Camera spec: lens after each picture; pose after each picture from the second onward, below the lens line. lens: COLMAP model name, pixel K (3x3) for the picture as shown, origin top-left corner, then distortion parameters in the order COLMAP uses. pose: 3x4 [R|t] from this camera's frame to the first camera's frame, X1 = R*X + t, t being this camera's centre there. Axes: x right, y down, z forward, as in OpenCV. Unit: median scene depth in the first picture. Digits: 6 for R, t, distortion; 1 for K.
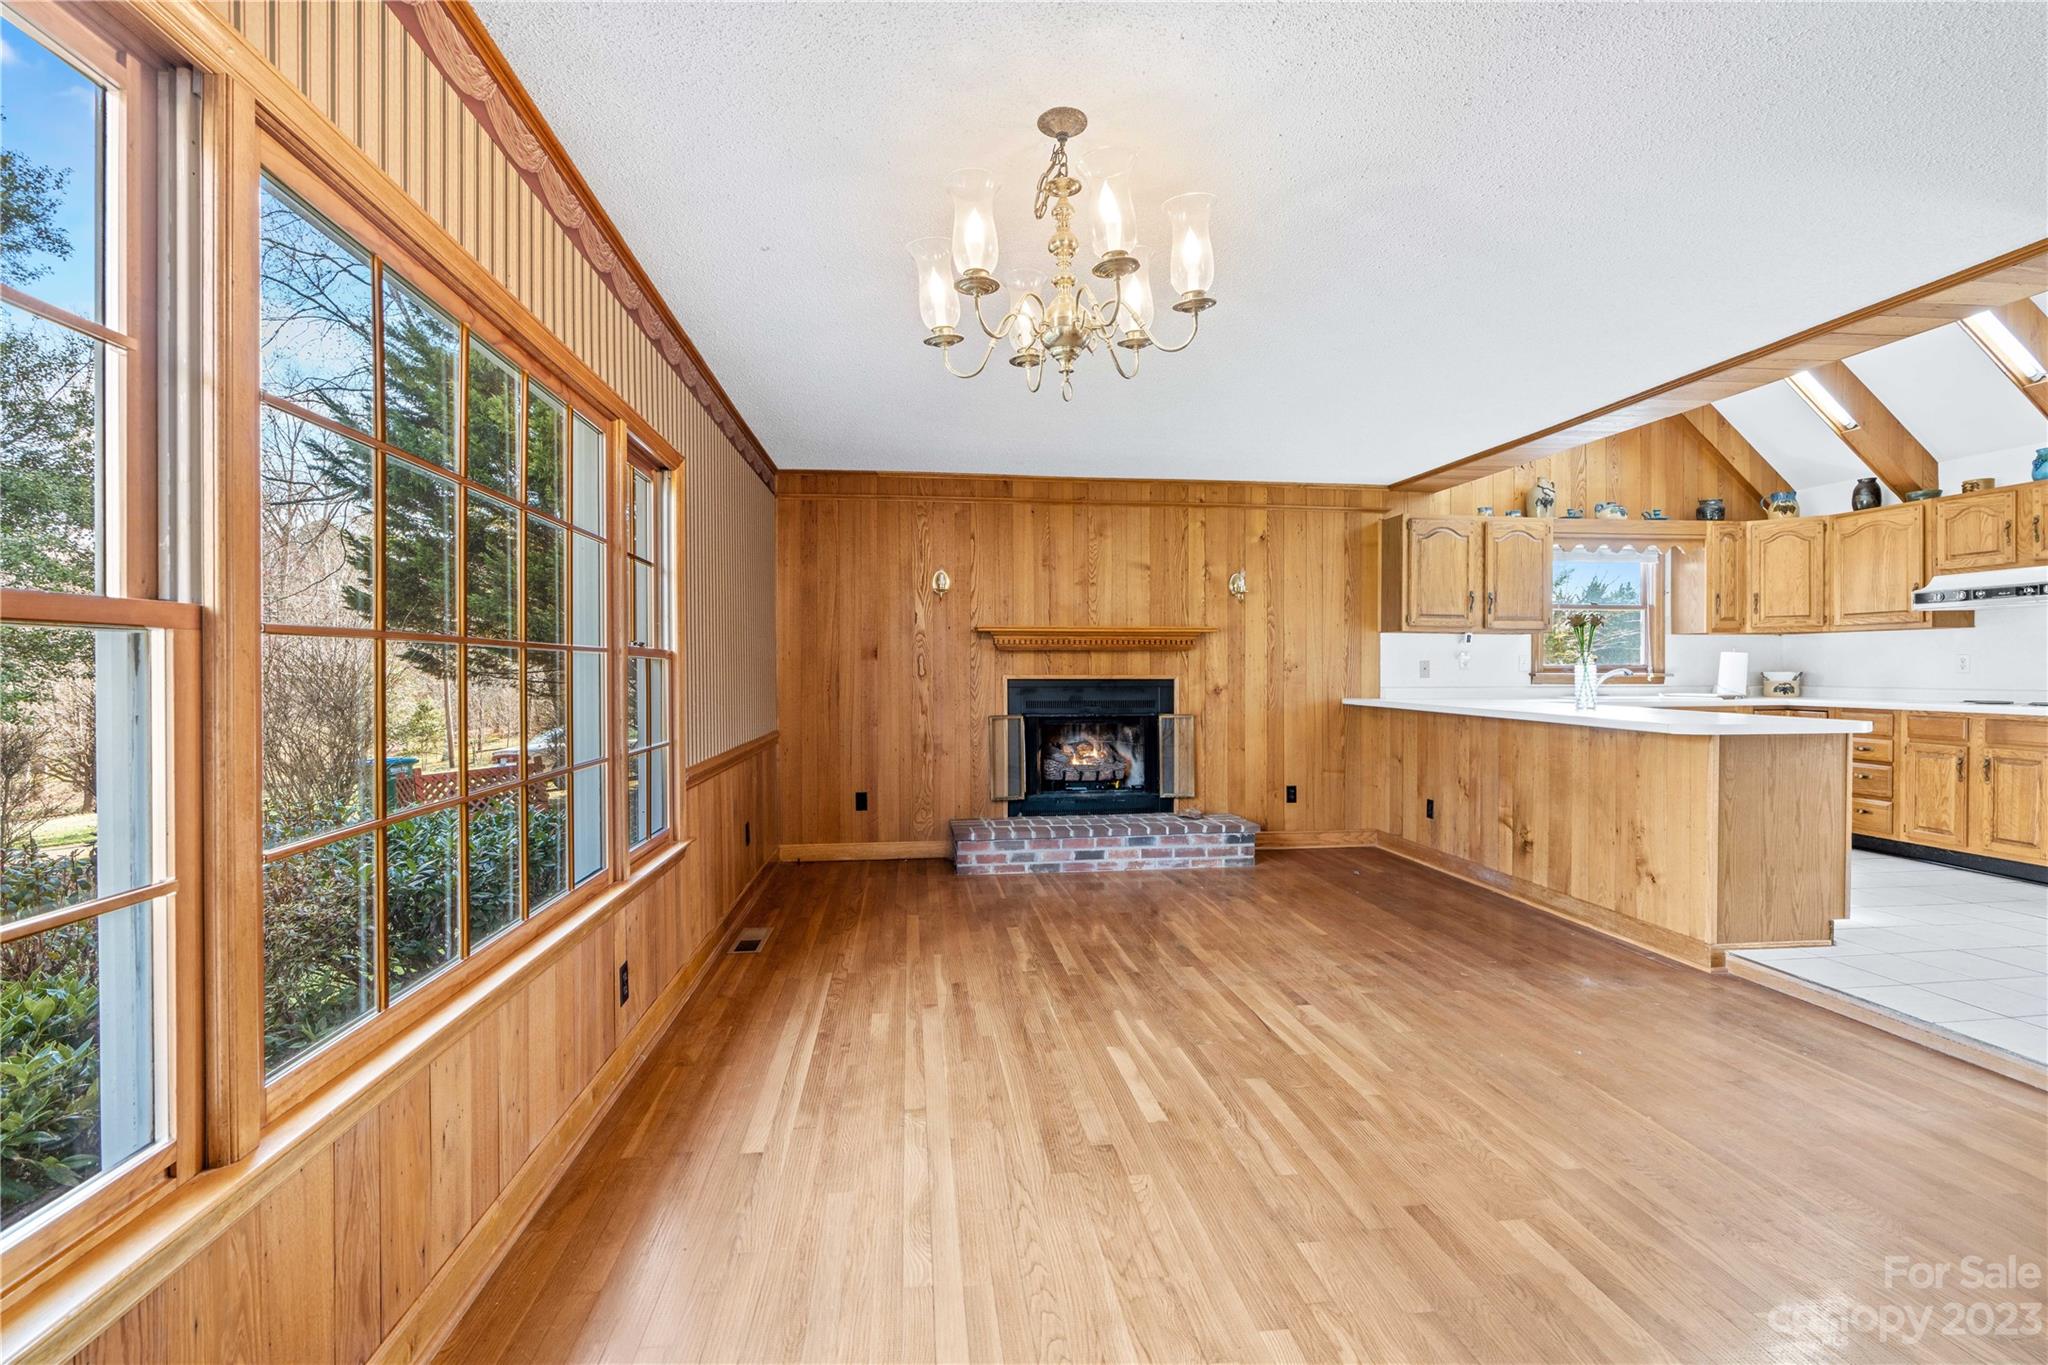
lens RADIAL K [[928.4, 0, 1026.0], [0, 928.4, 679.6], [0, 0, 1]] dist [-0.002541, 0.001028]
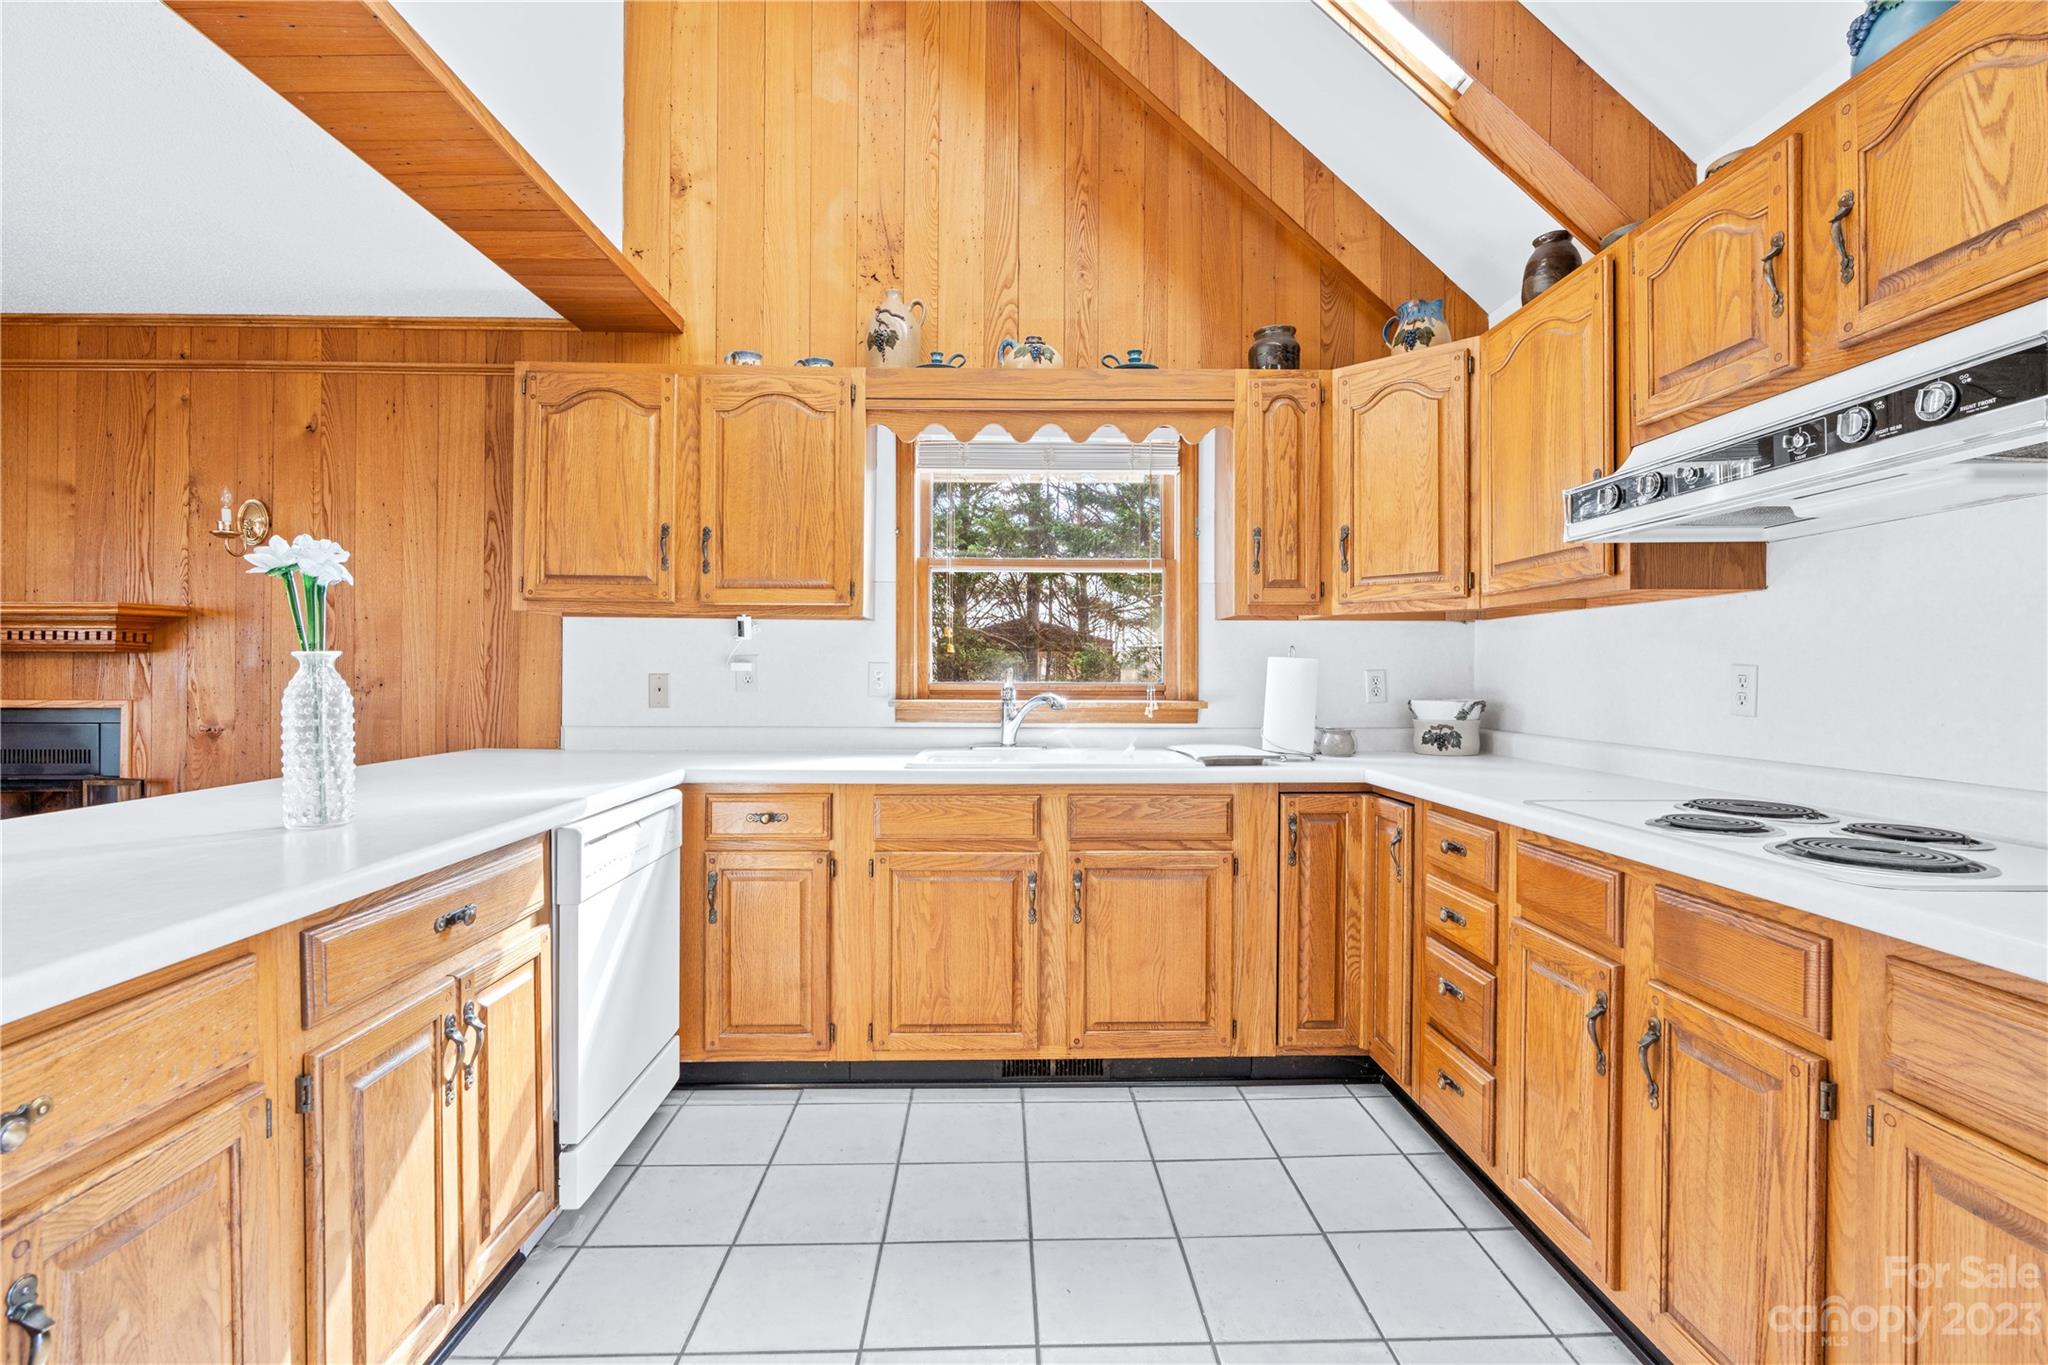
lens RADIAL K [[928.4, 0, 1017.1], [0, 928.4, 678.1], [0, 0, 1]] dist [-0.002541, 0.001028]
pose [[0.993537, 0.003880, -0.113446, 0.707339], [-0.004543, 0.999974, -0.005578, -0.016917], [0.113422, 0.006057, 0.993528, 0.556724]]
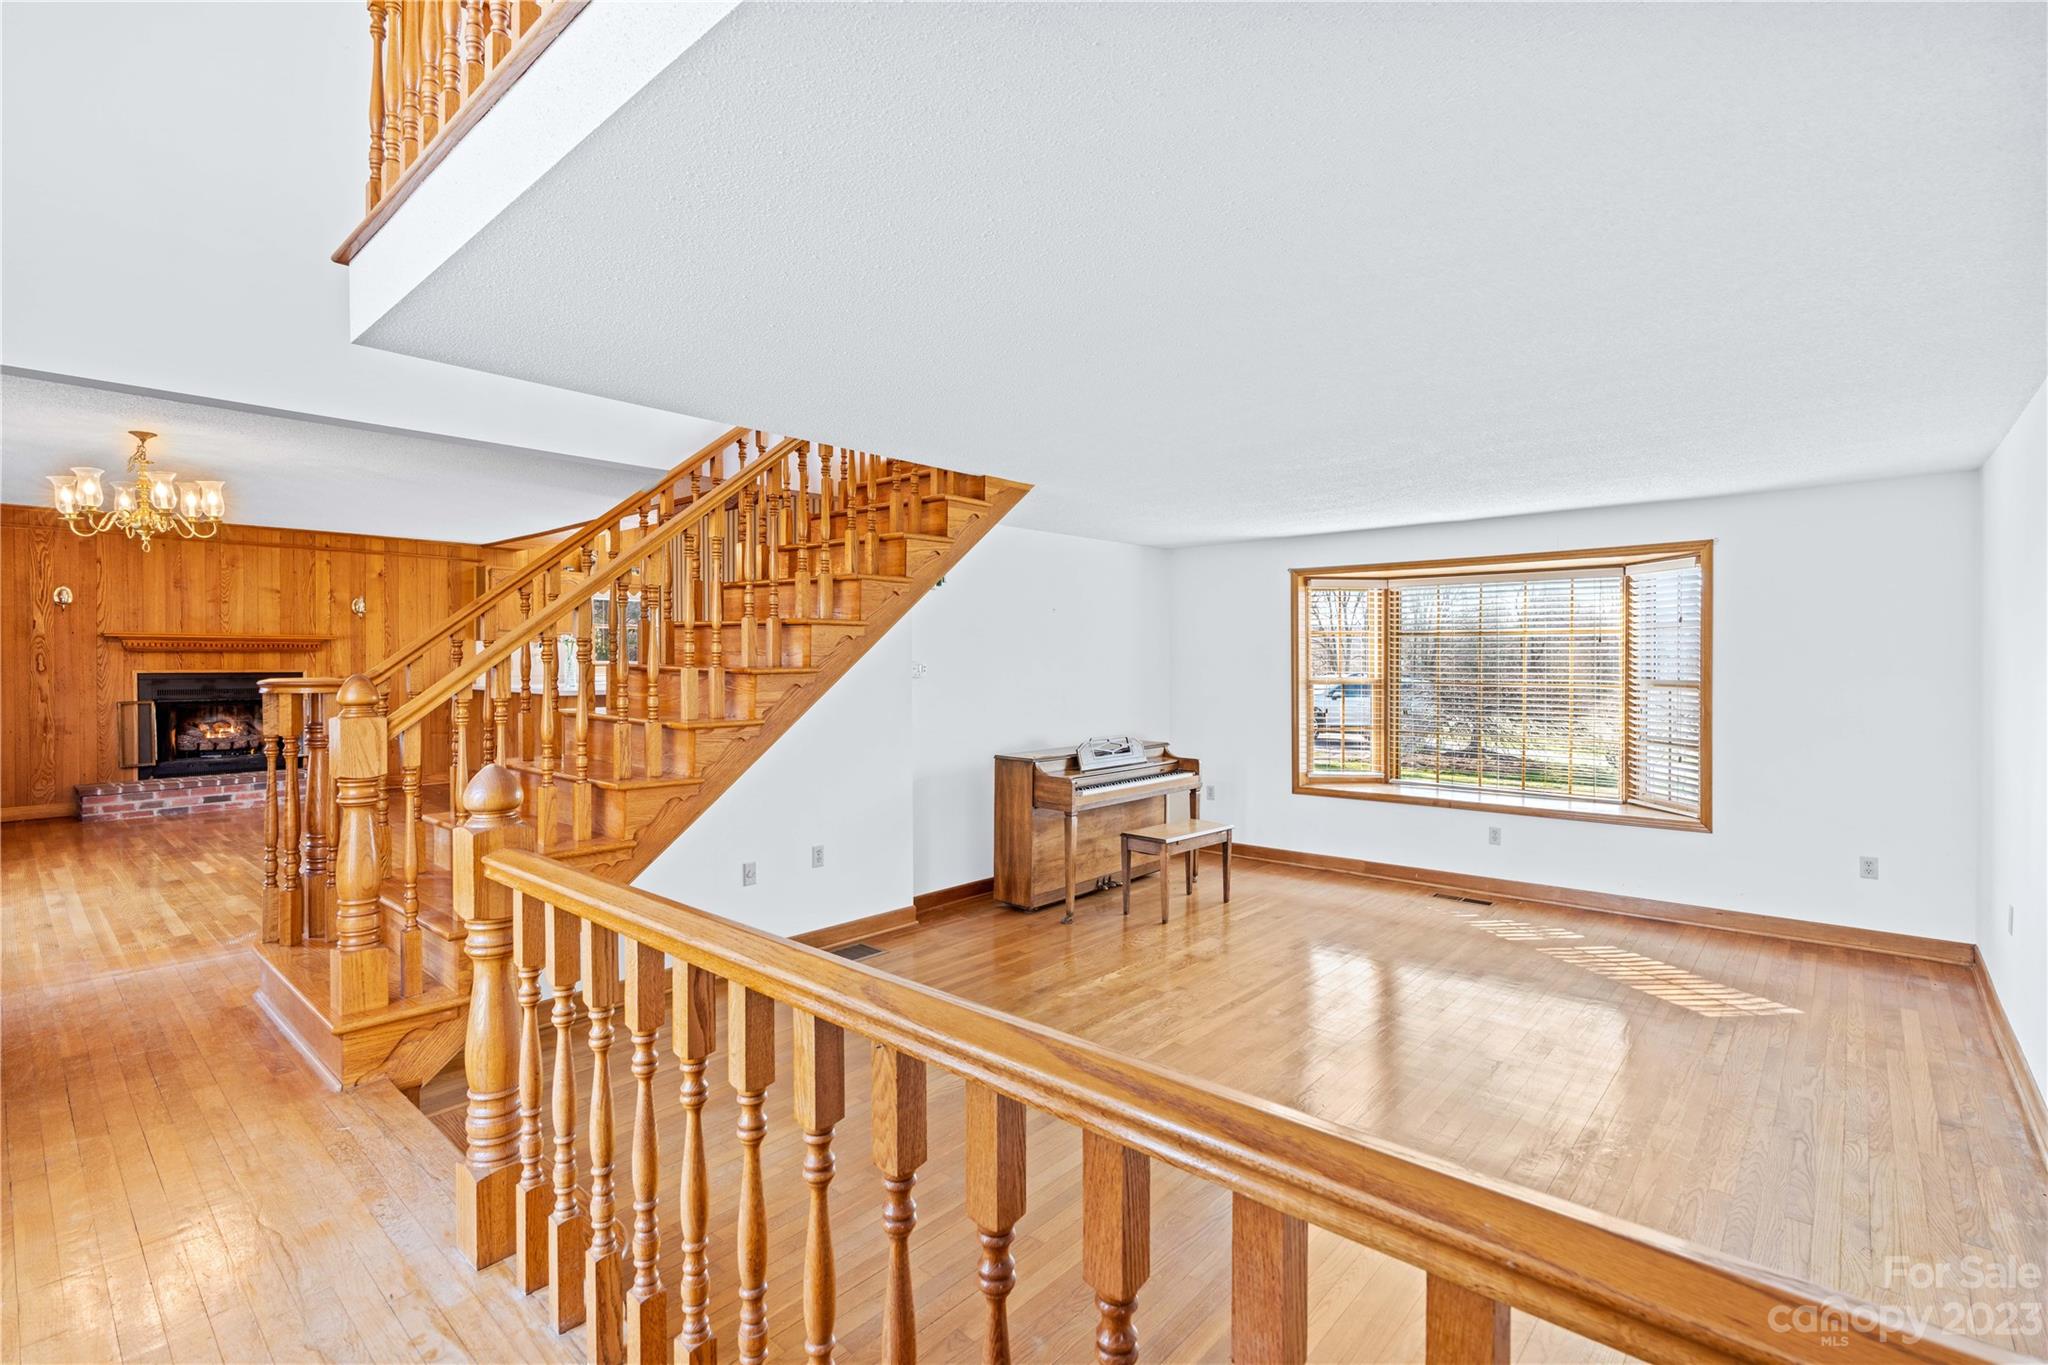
lens RADIAL K [[928.4, 0, 1025.4], [0, 928.4, 665.7], [0, 0, 1]] dist [-0.002541, 0.001028]
pose [[0.752742, -0.003310, 0.658307, 0.059975], [0.007412, 0.999967, -0.003447, 0.002446], [-0.658274, 0.007474, 0.752742, -0.770946]]
